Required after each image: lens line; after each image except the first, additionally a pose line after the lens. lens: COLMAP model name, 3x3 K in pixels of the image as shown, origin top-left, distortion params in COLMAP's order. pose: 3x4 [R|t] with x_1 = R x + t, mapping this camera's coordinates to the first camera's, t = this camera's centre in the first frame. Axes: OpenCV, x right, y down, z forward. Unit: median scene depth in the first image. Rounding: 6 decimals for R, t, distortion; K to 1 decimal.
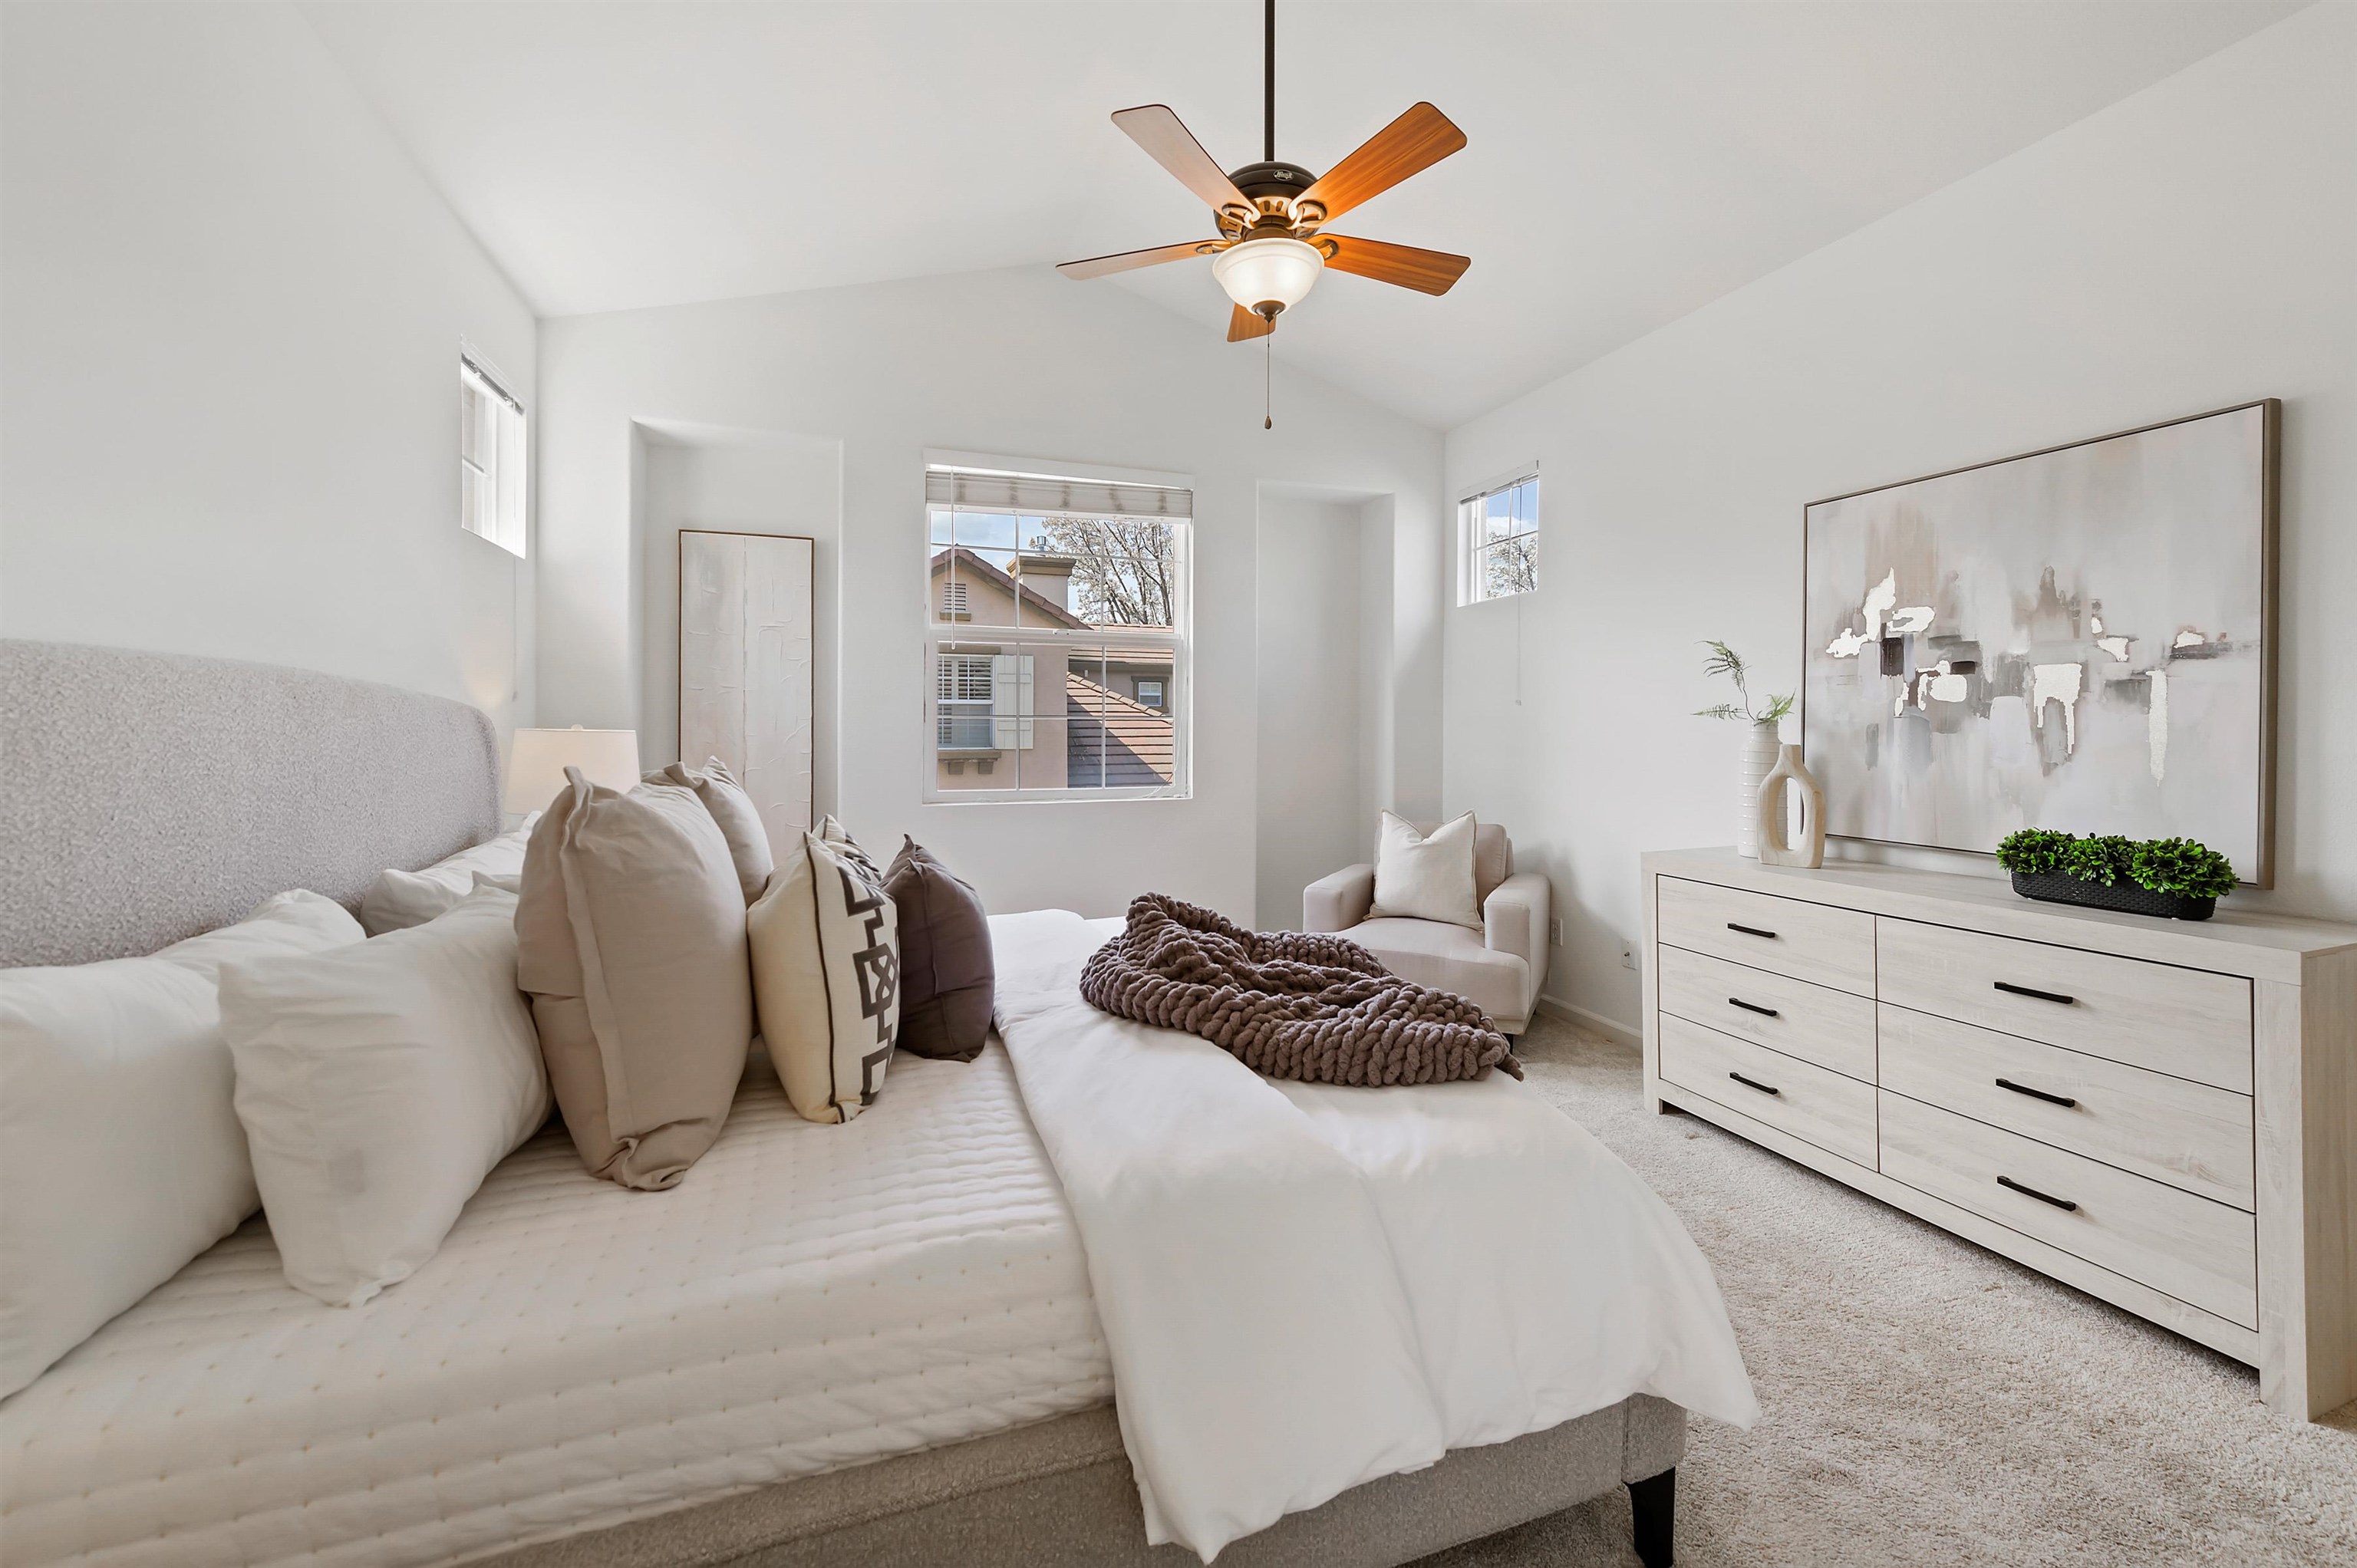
lens RADIAL K [[953.1, 0, 1187.8], [0, 953.1, 774.3], [0, 0, 1]] dist [0.020651, -0.000063]
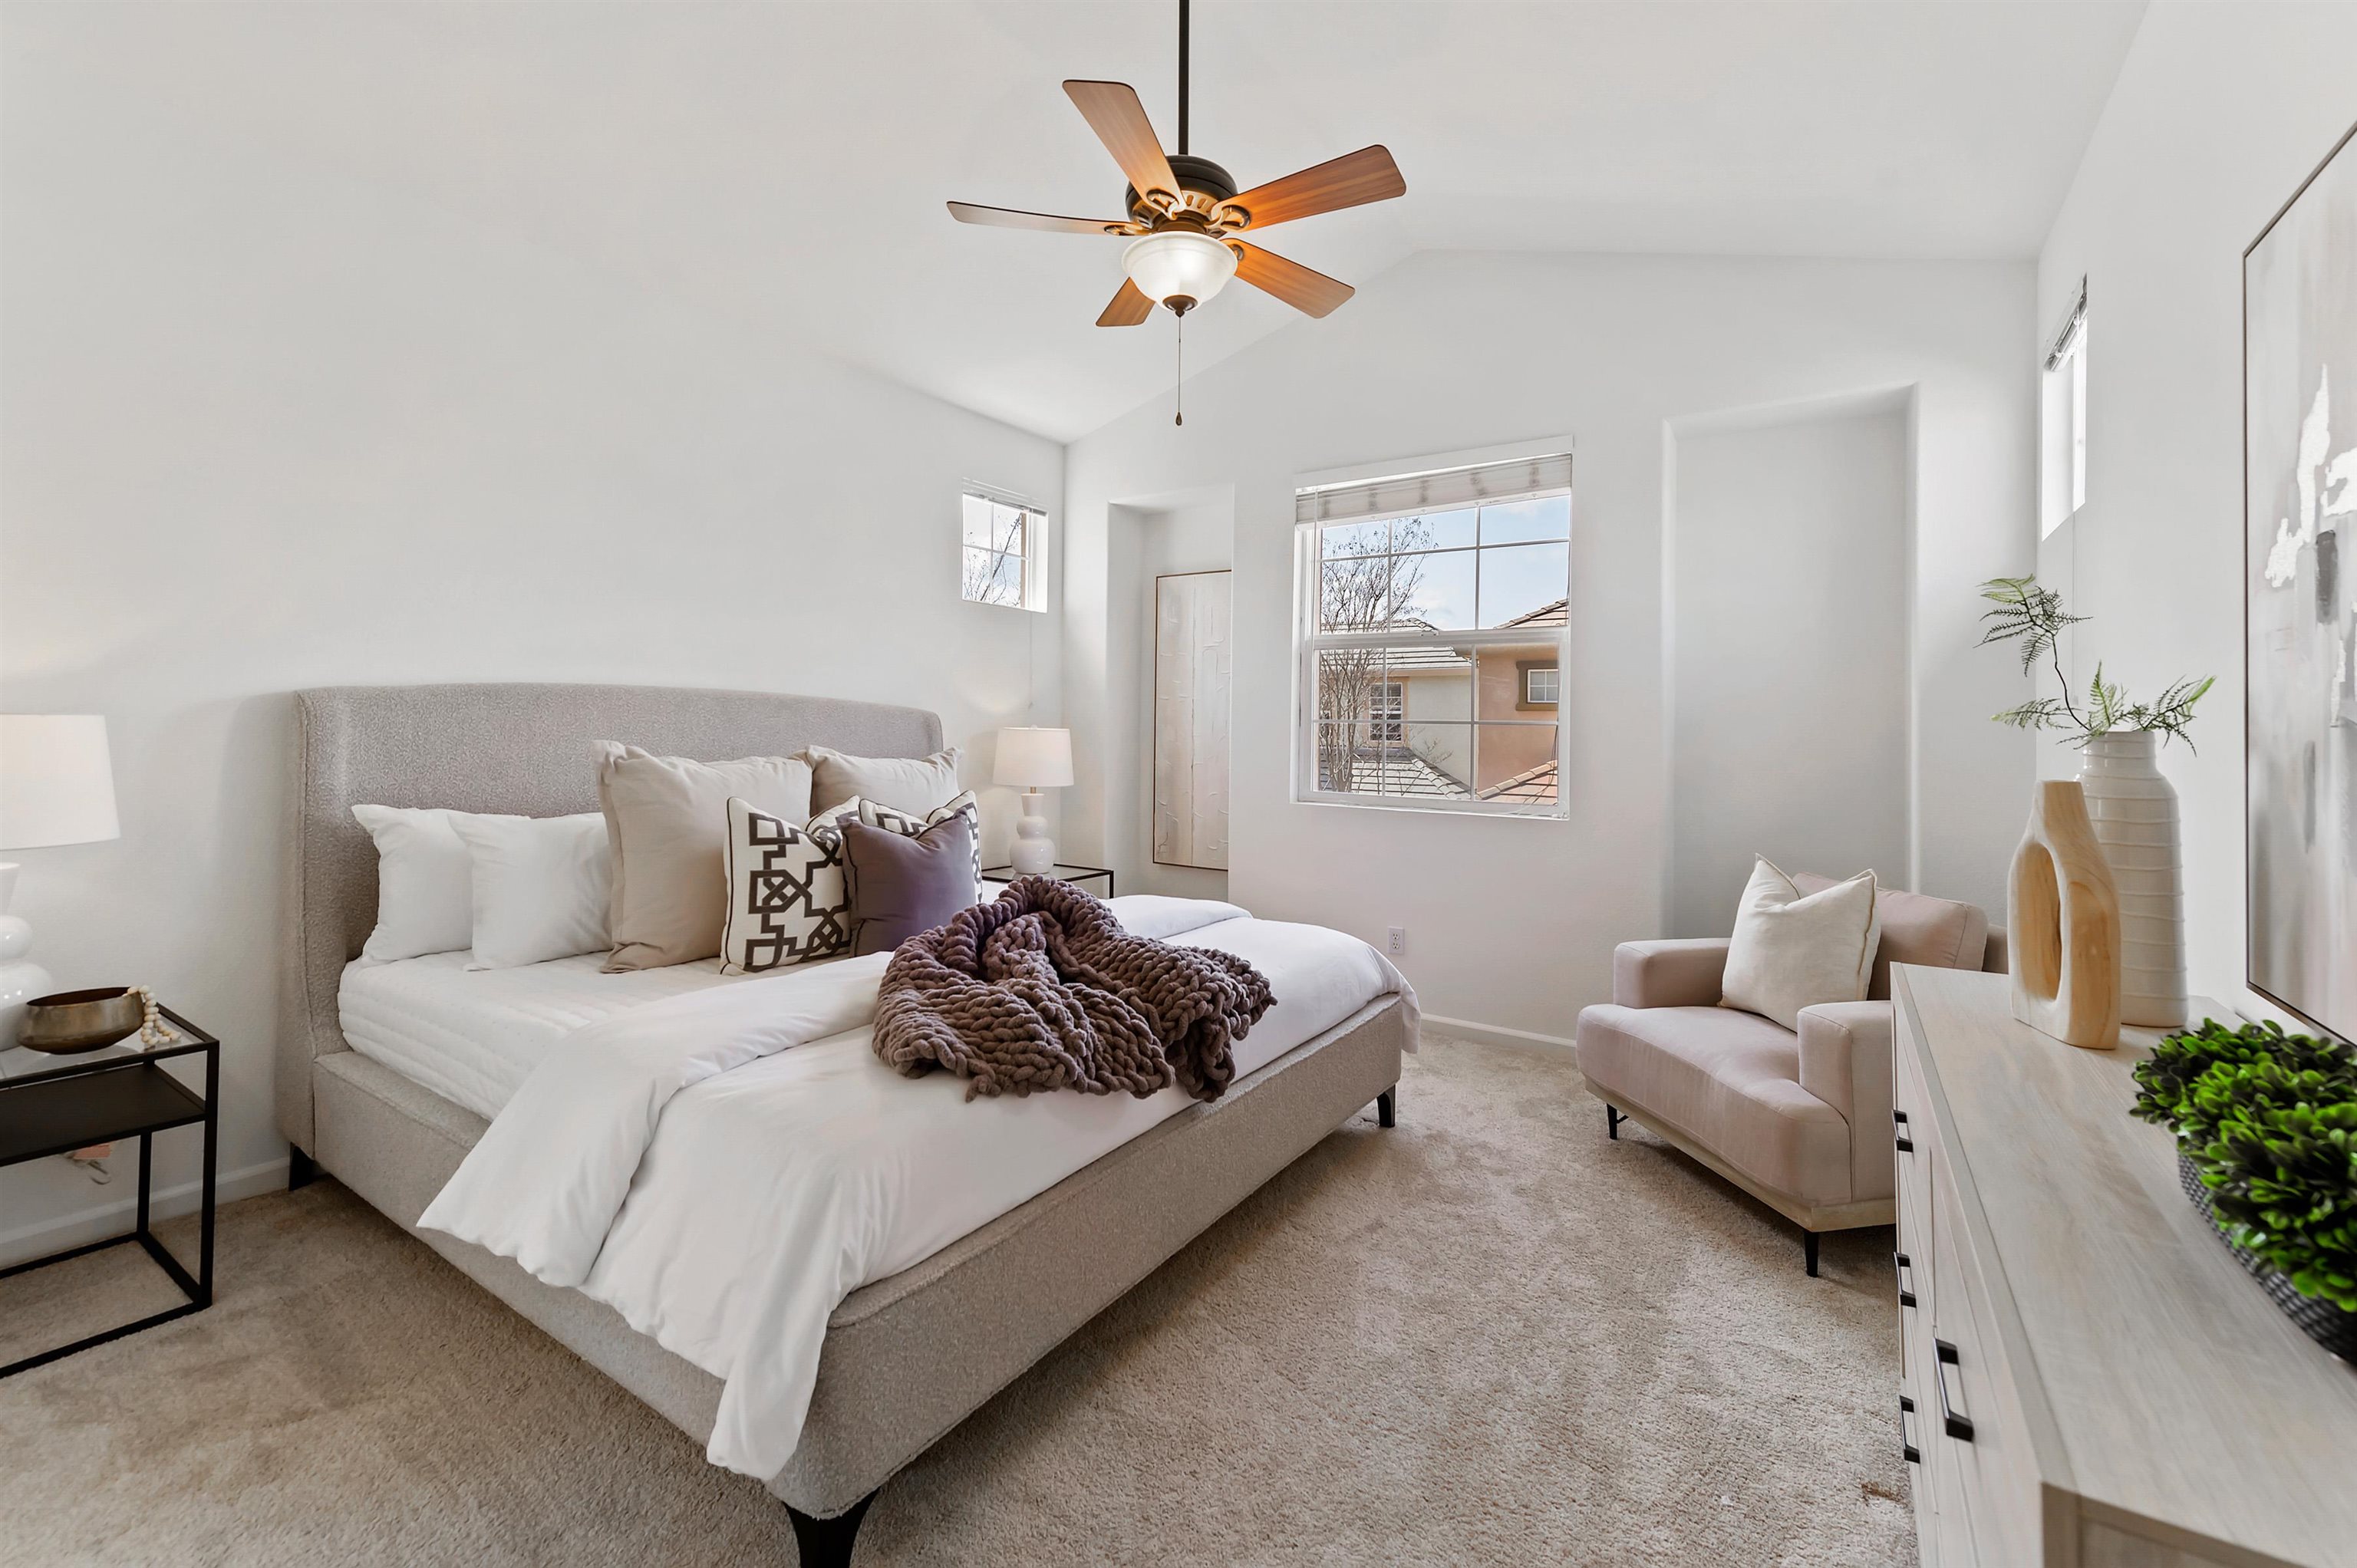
lens RADIAL K [[953.1, 0, 1187.8], [0, 953.1, 774.3], [0, 0, 1]] dist [0.020651, -0.000063]
pose [[0.610261, 0.048140, -0.790736, 0.735239], [-0.055602, 0.998293, 0.017864, -0.018604], [0.790247, 0.033065, 0.611896, 0.350423]]
